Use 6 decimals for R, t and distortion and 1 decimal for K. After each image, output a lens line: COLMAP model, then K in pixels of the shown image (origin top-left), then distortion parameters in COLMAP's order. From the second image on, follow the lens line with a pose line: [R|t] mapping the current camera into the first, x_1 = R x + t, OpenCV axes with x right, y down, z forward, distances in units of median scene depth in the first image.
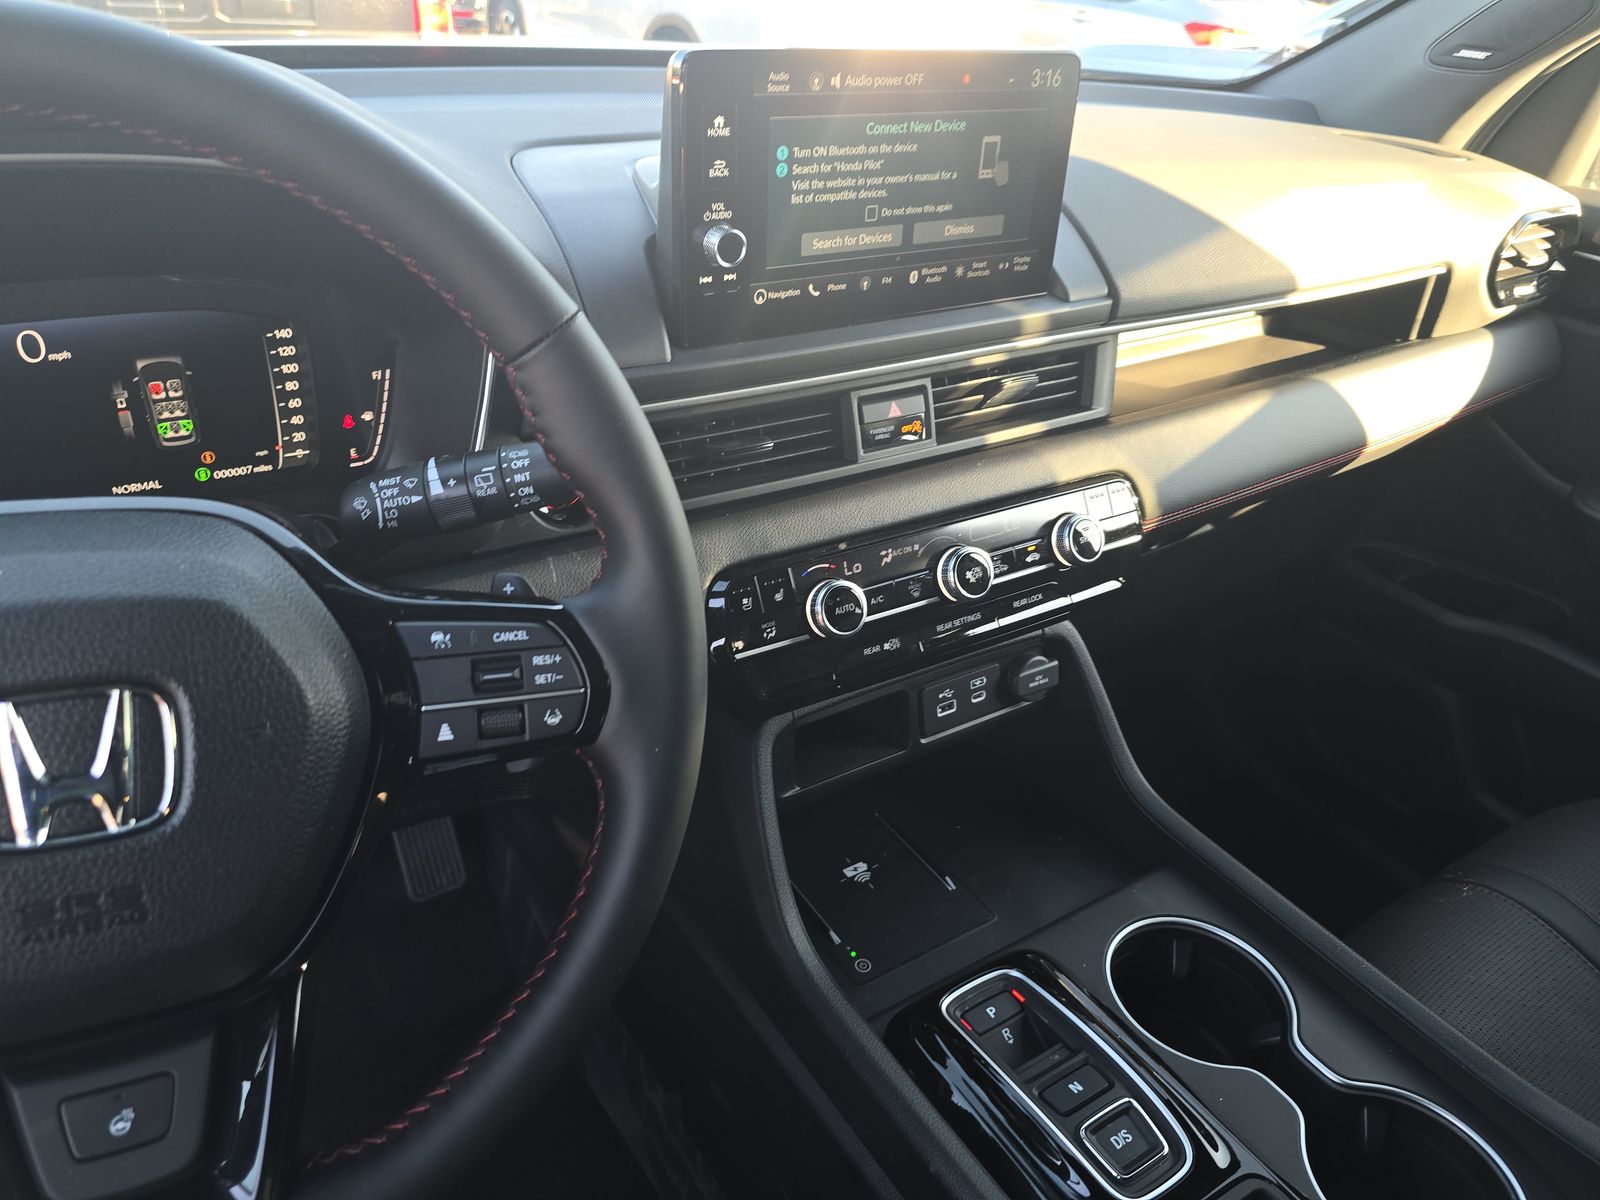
lens RADIAL K [[1075.7, 0, 782.3], [0, 1075.7, 598.8], [0, 0, 1]] dist [0.035612, -0.041723]
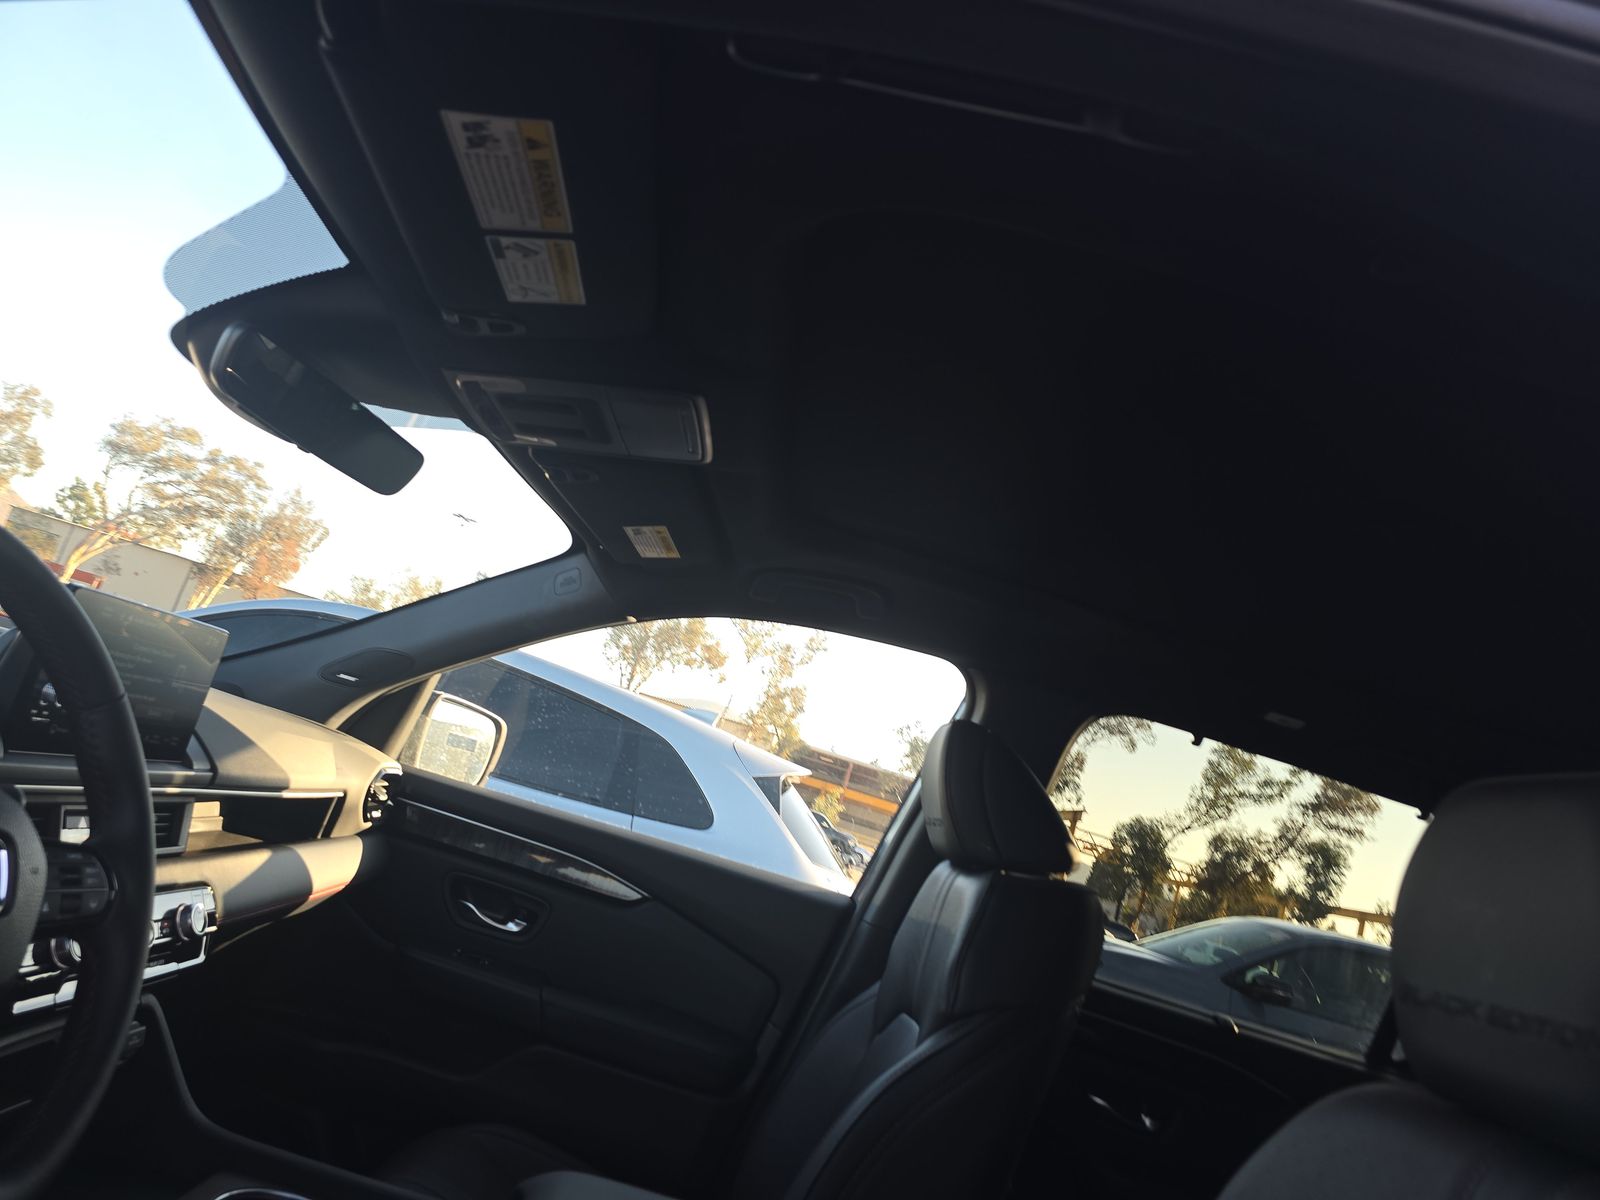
lens RADIAL K [[1075.7, 0, 783.5], [0, 1075.7, 568.2], [0, 0, 1]] dist [0.035612, -0.041723]
pose [[0.507499, 0.284404, 0.813363, -0.830683], [0.194116, 0.881954, -0.429507, 0.394151], [-0.839502, 0.375861, 0.392383, -0.589597]]
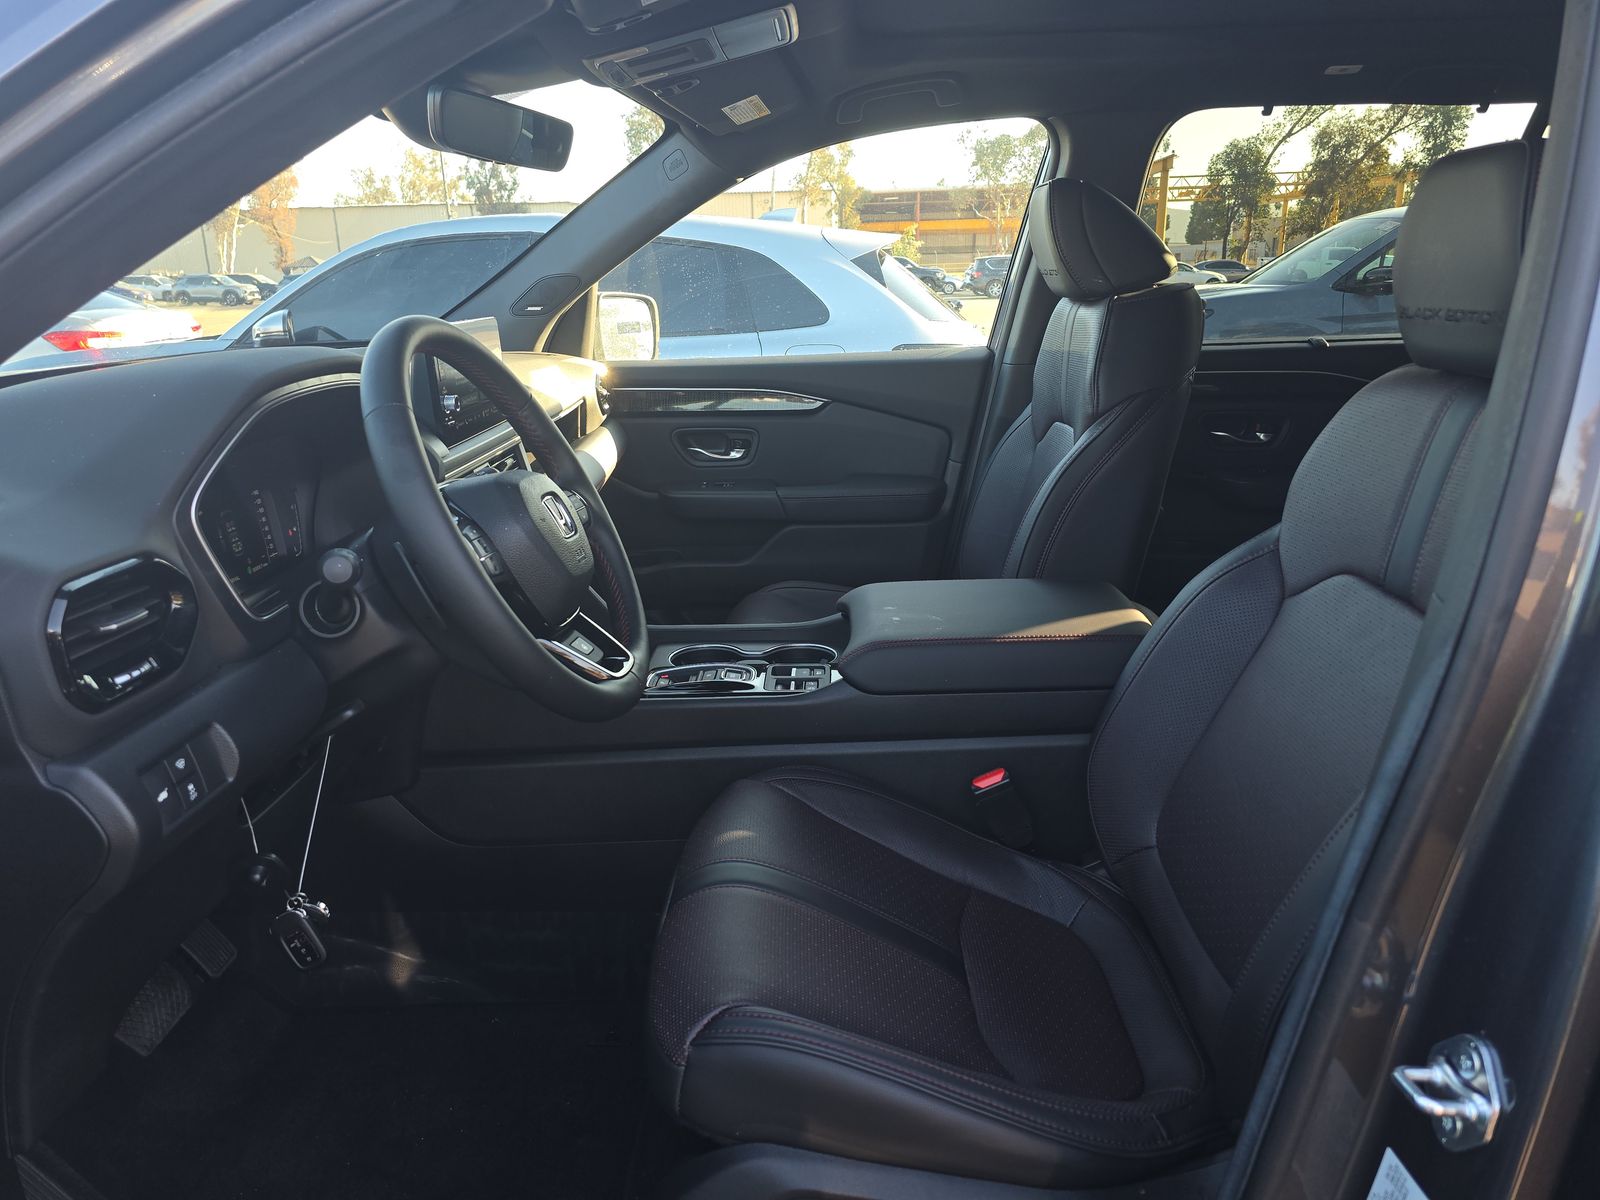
lens RADIAL K [[1075.7, 0, 786.9], [0, 1075.7, 614.9], [0, 0, 1]] dist [0.035612, -0.041723]
pose [[0.568507, -0.317426, 0.758974, -1.449127], [0.472834, 0.881036, 0.014301, 0.363659], [-0.673223, 0.350738, 0.650964, -0.808377]]
